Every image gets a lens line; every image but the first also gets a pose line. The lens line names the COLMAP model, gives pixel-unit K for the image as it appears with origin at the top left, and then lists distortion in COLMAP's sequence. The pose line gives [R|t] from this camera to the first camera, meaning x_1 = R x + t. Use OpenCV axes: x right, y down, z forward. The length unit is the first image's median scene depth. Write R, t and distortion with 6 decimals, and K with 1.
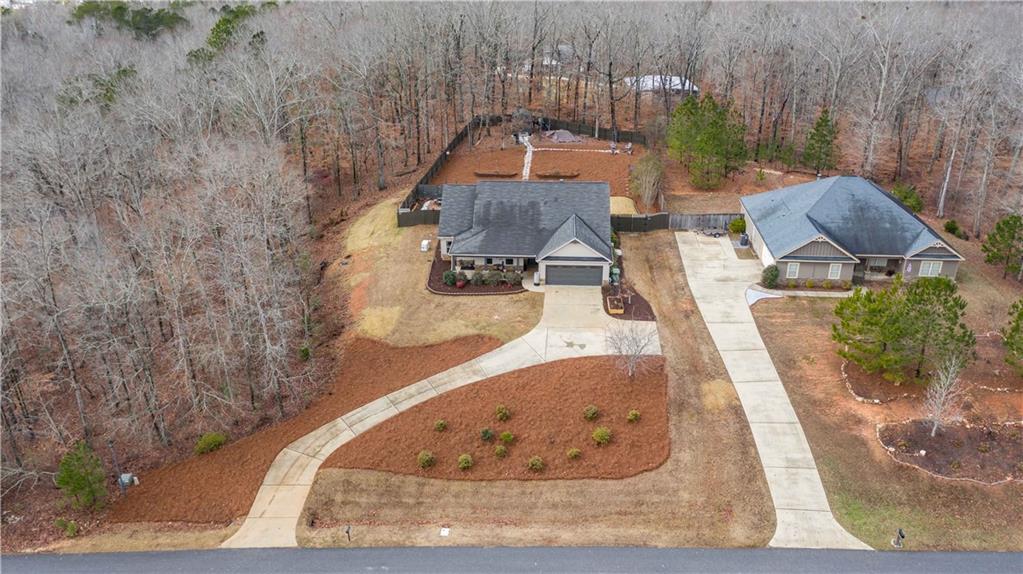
lens RADIAL K [[813.6, 0, 511.5], [0, 813.6, 287.0], [0, 0, 1]] dist [-0.013970, -0.002673]
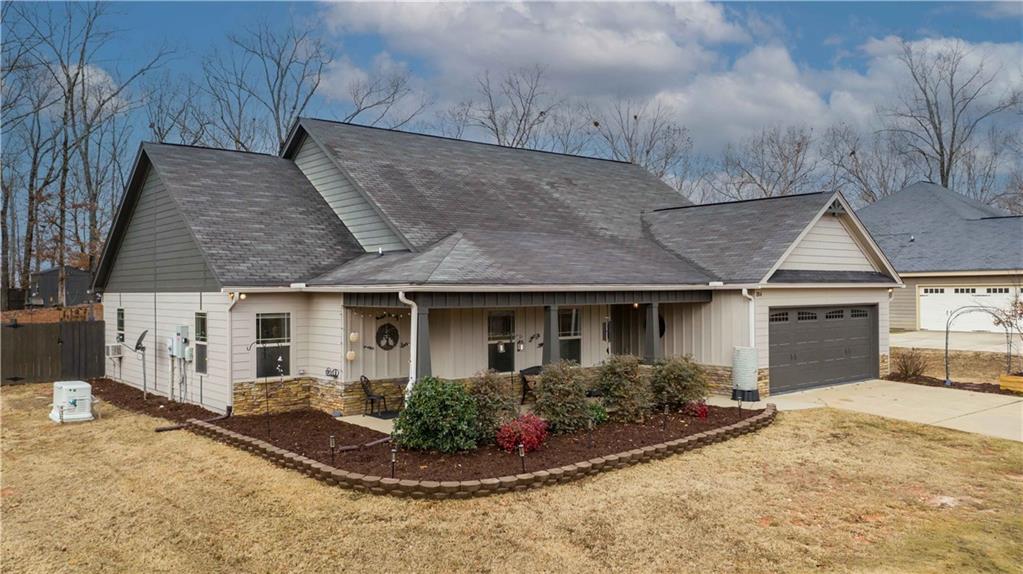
lens RADIAL K [[813.6, 0, 511.5], [0, 813.6, 287.0], [0, 0, 1]] dist [-0.013970, -0.002673]
pose [[0.730433, 0.002807, 0.682978, -0.192951], [0.292198, 0.902569, -0.316211, 0.023941], [-0.617323, 0.430536, 0.658446, 0.912354]]
